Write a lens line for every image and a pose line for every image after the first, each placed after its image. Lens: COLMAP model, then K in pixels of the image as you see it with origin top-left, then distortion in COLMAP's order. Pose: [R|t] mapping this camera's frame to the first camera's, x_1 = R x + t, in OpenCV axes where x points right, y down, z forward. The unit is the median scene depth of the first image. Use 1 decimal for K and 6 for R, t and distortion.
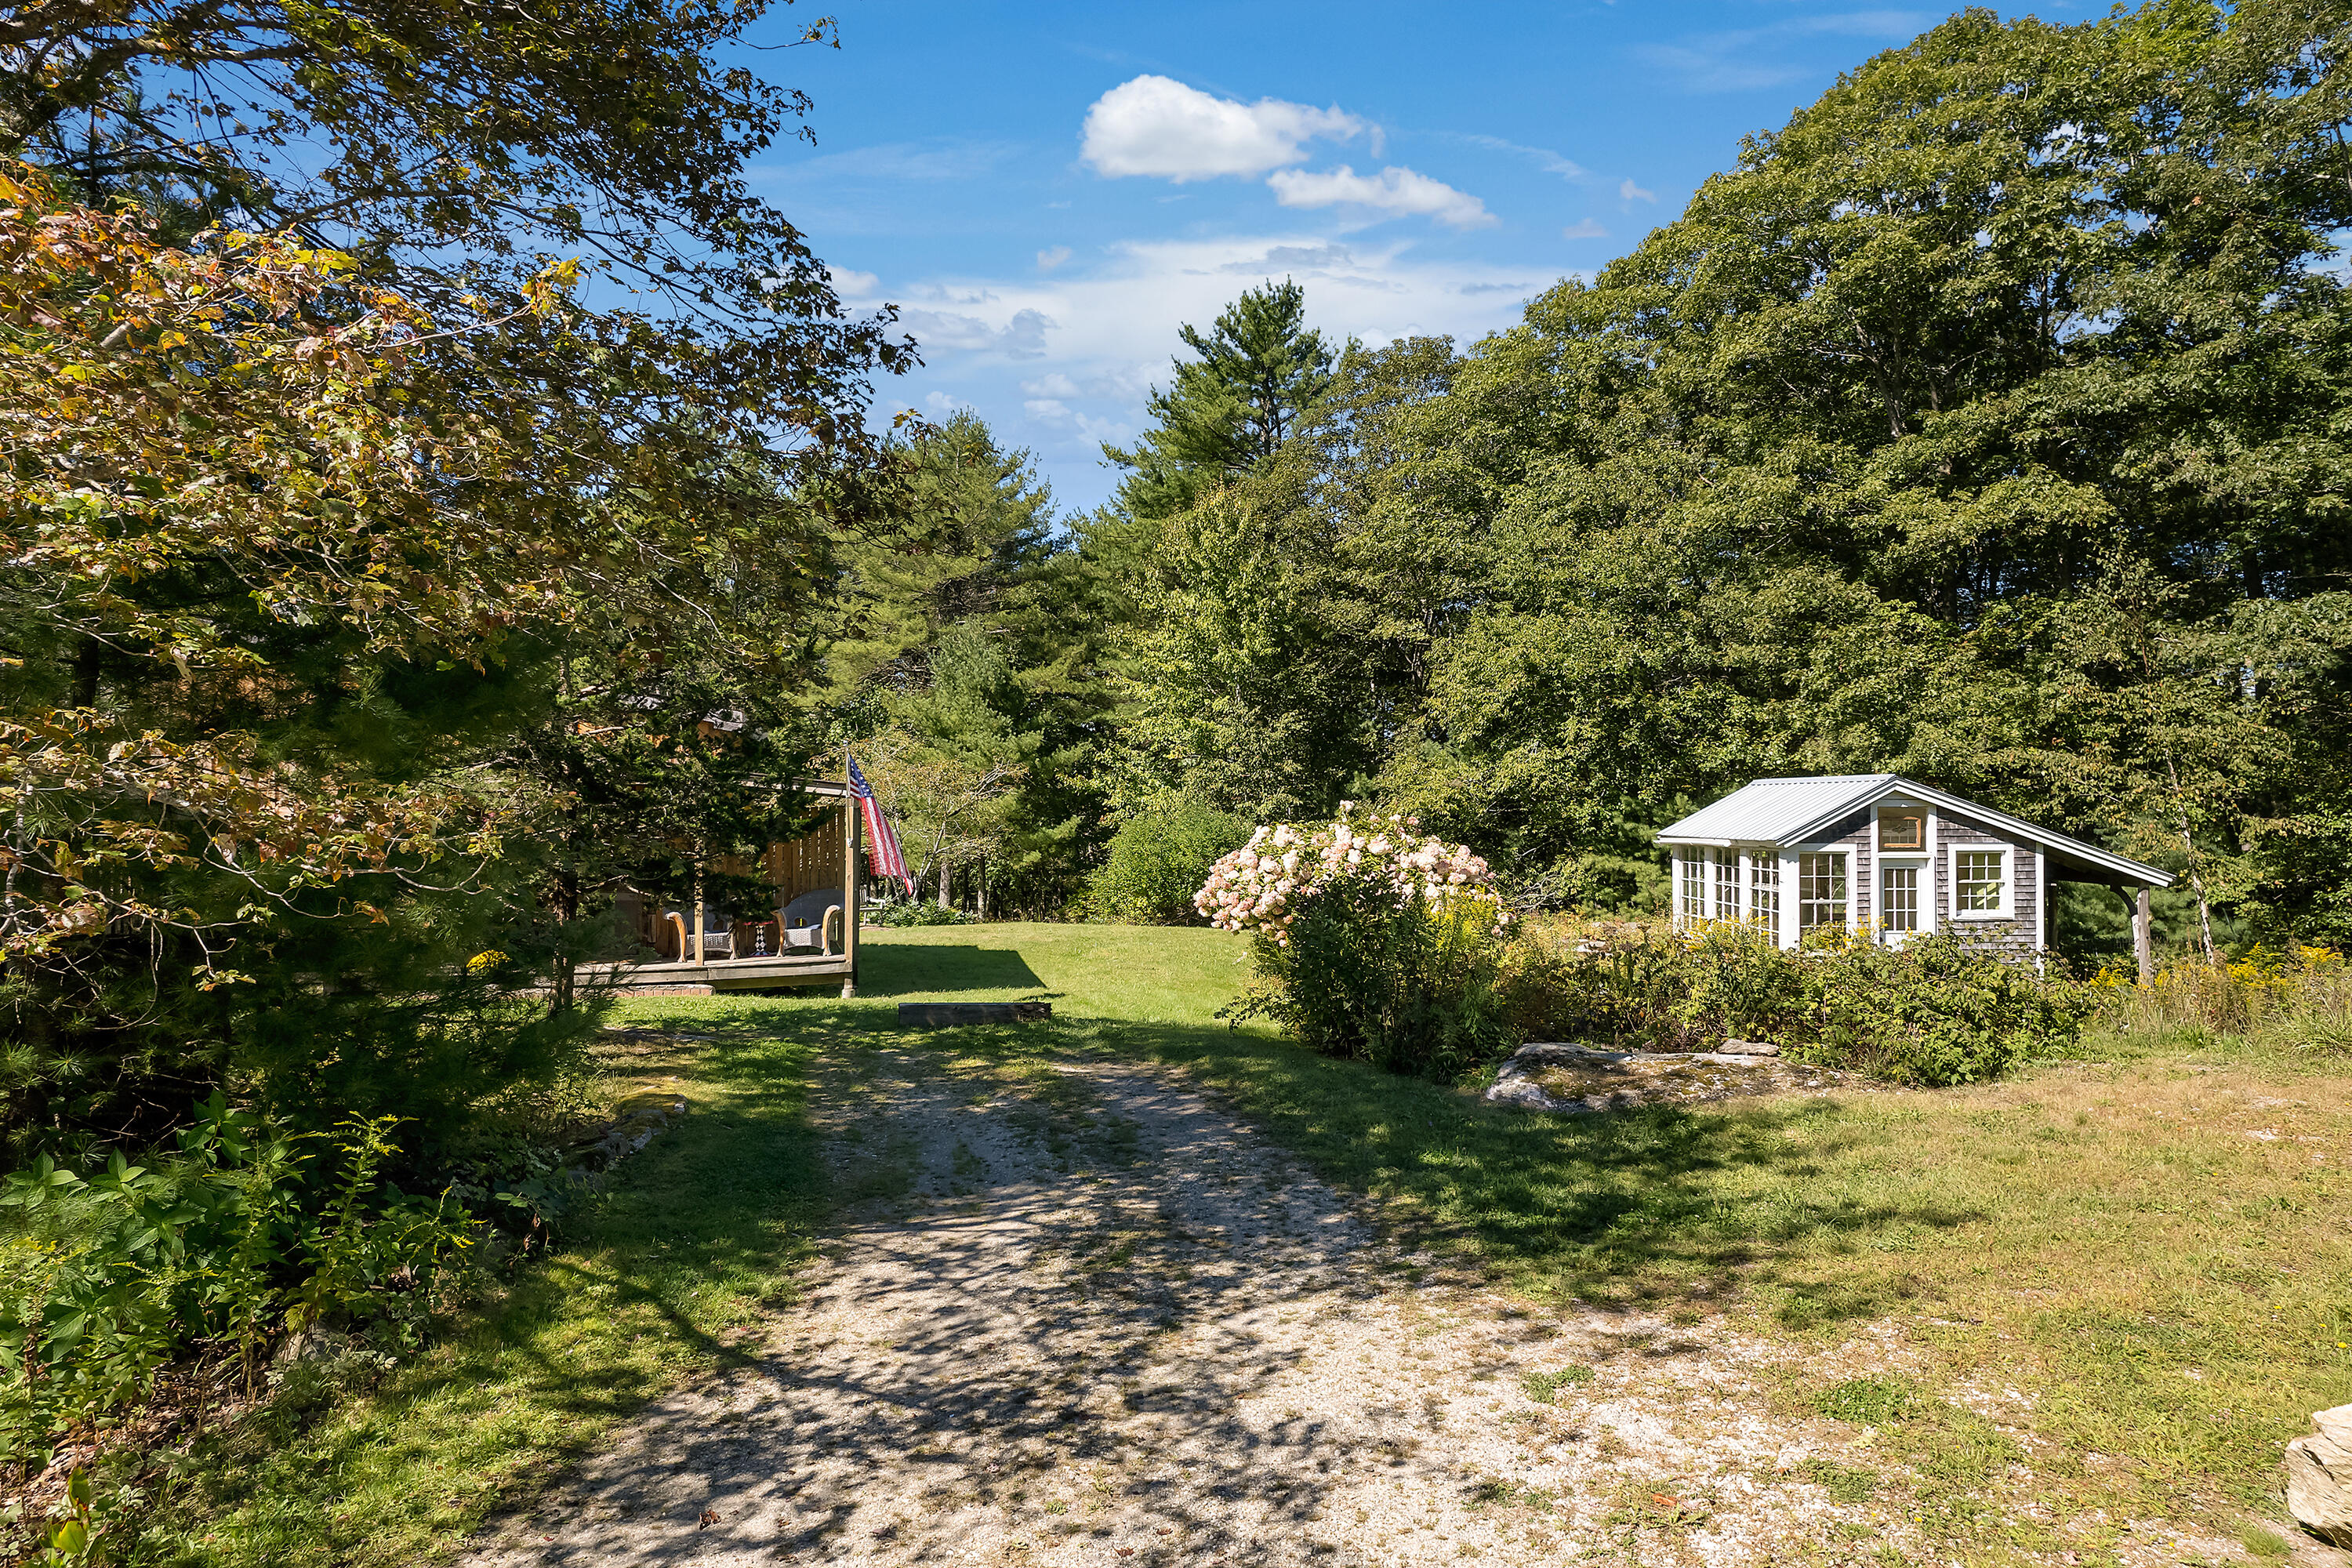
lens RADIAL K [[1493.0, 0, 1176.0], [0, 1493.0, 784.0], [0, 0, 1]] dist [-0.007381, -0.002022]
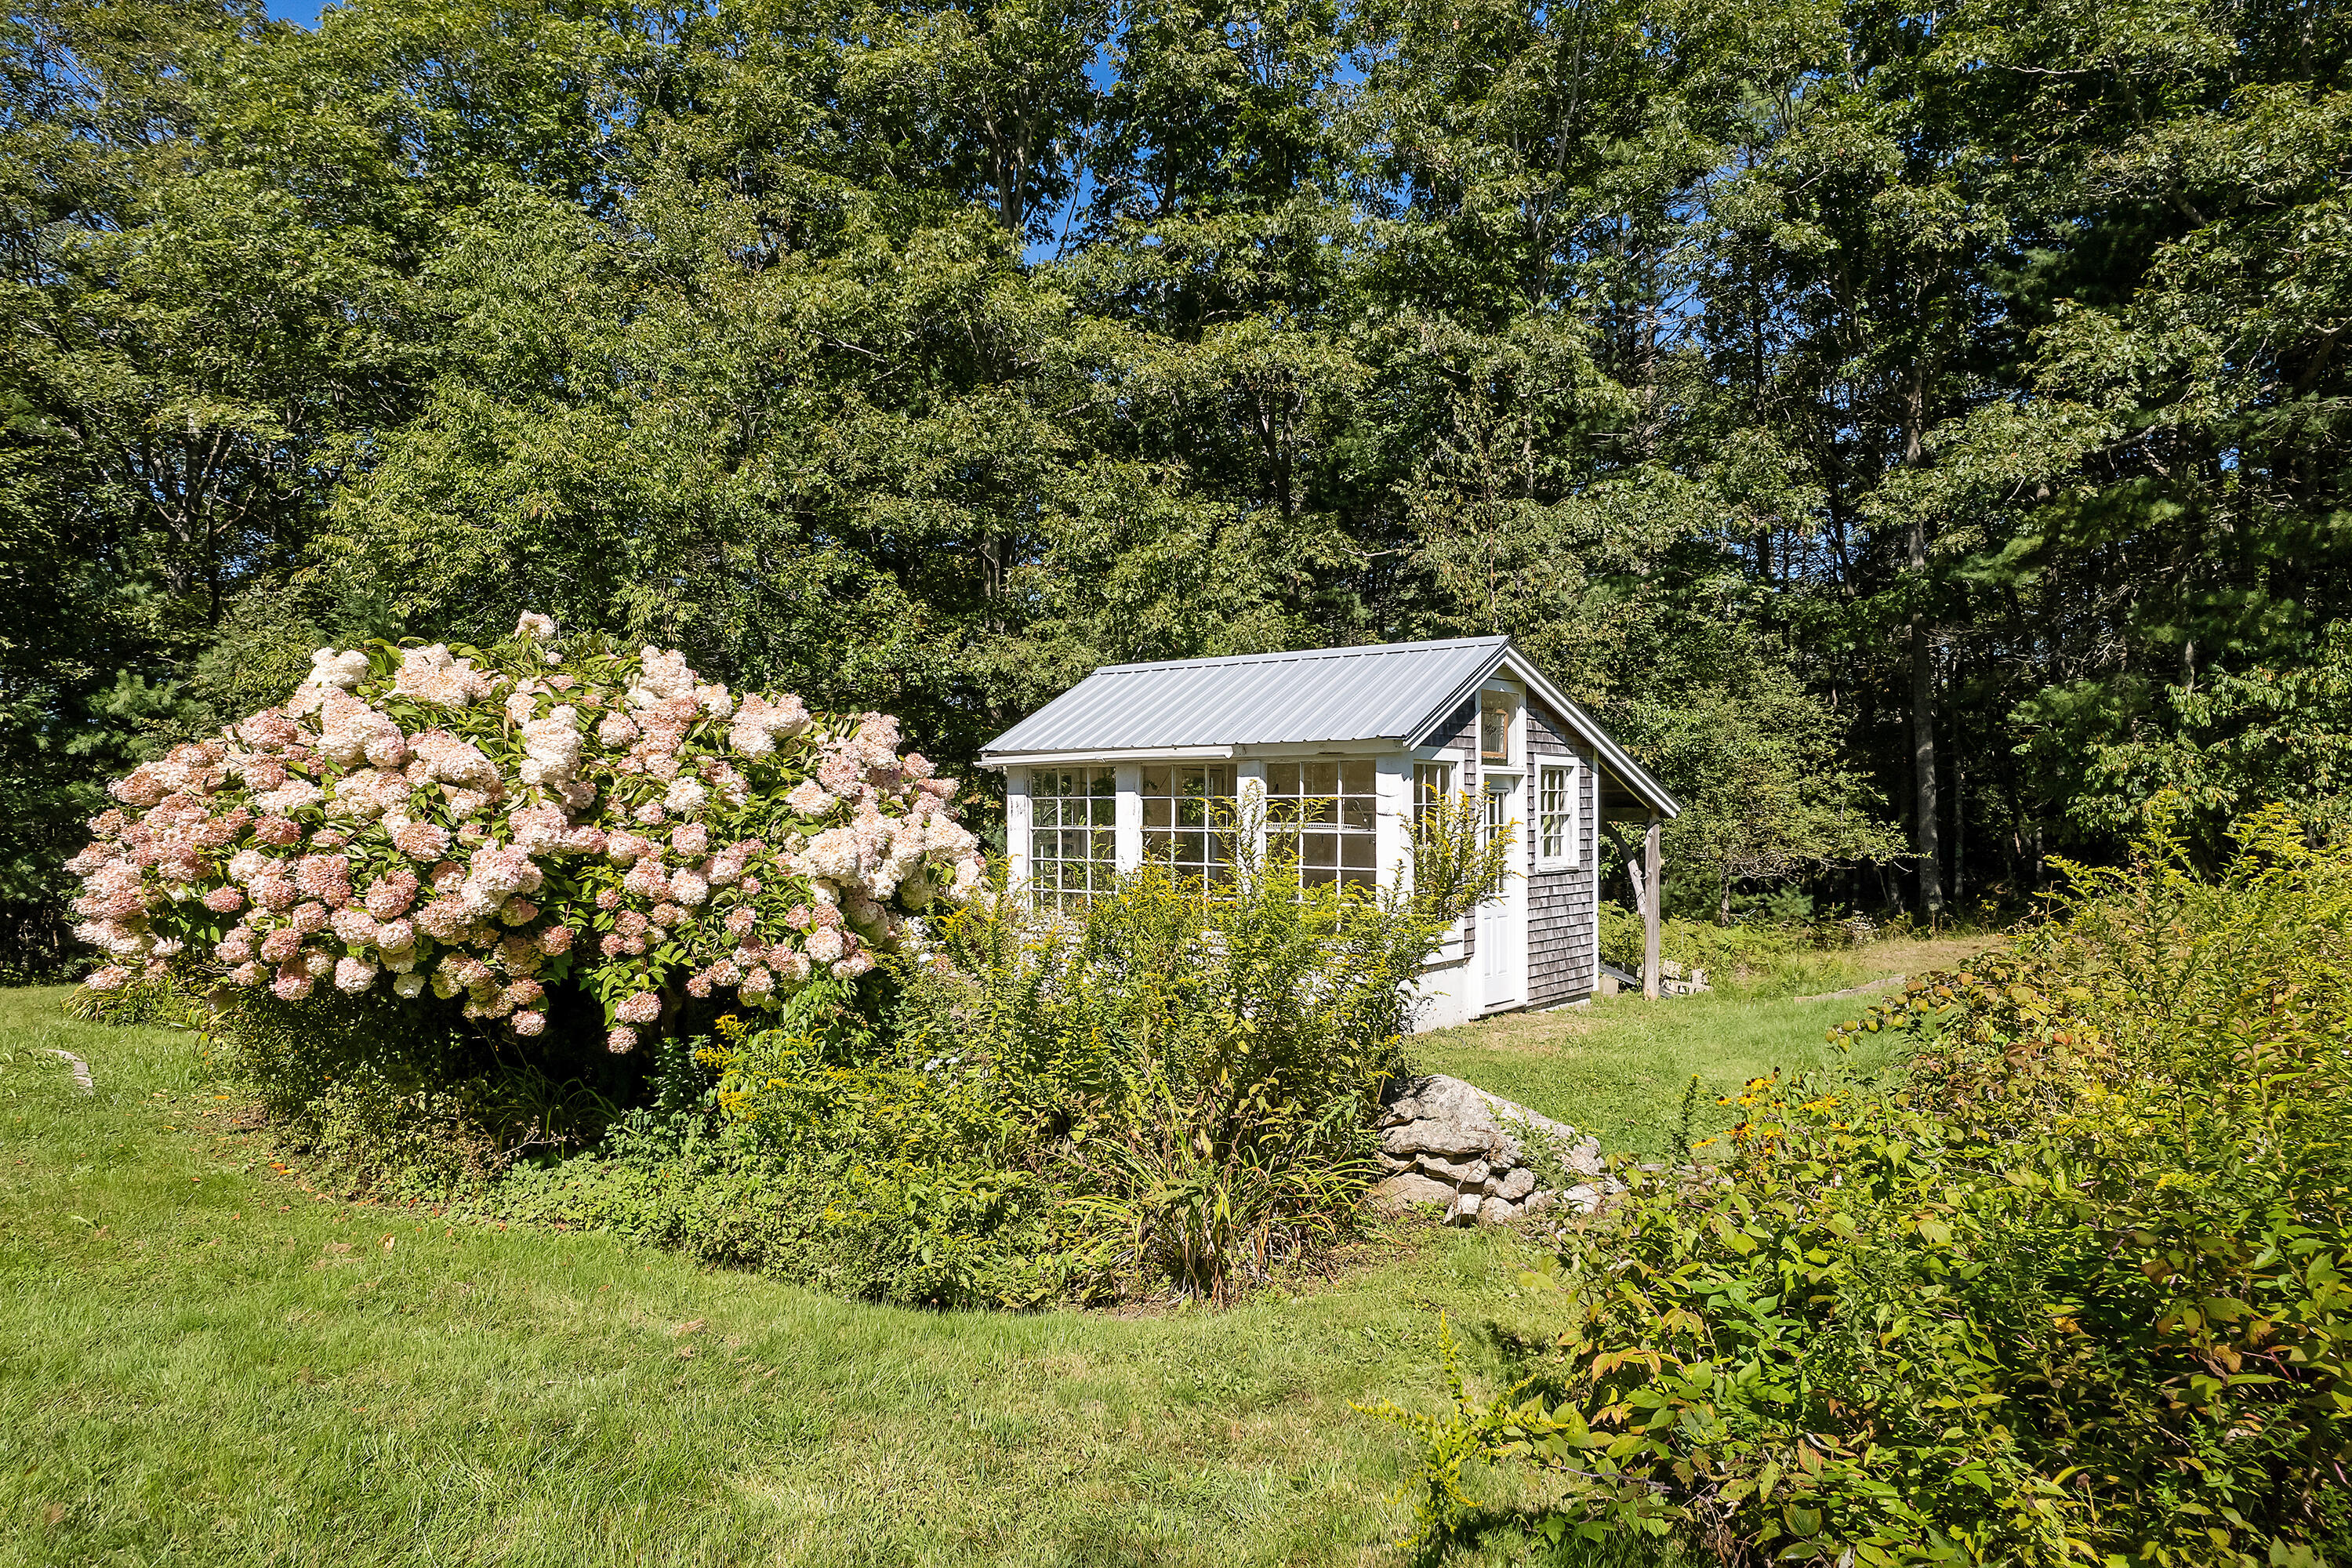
lens RADIAL K [[1493.0, 0, 1176.0], [0, 1493.0, 784.0], [0, 0, 1]] dist [-0.007381, -0.002022]
pose [[0.648765, 0.013277, 0.760873, -0.068072], [-0.010103, 0.999910, -0.008834, 0.060337], [-0.760922, -0.001956, 0.648841, 0.701109]]
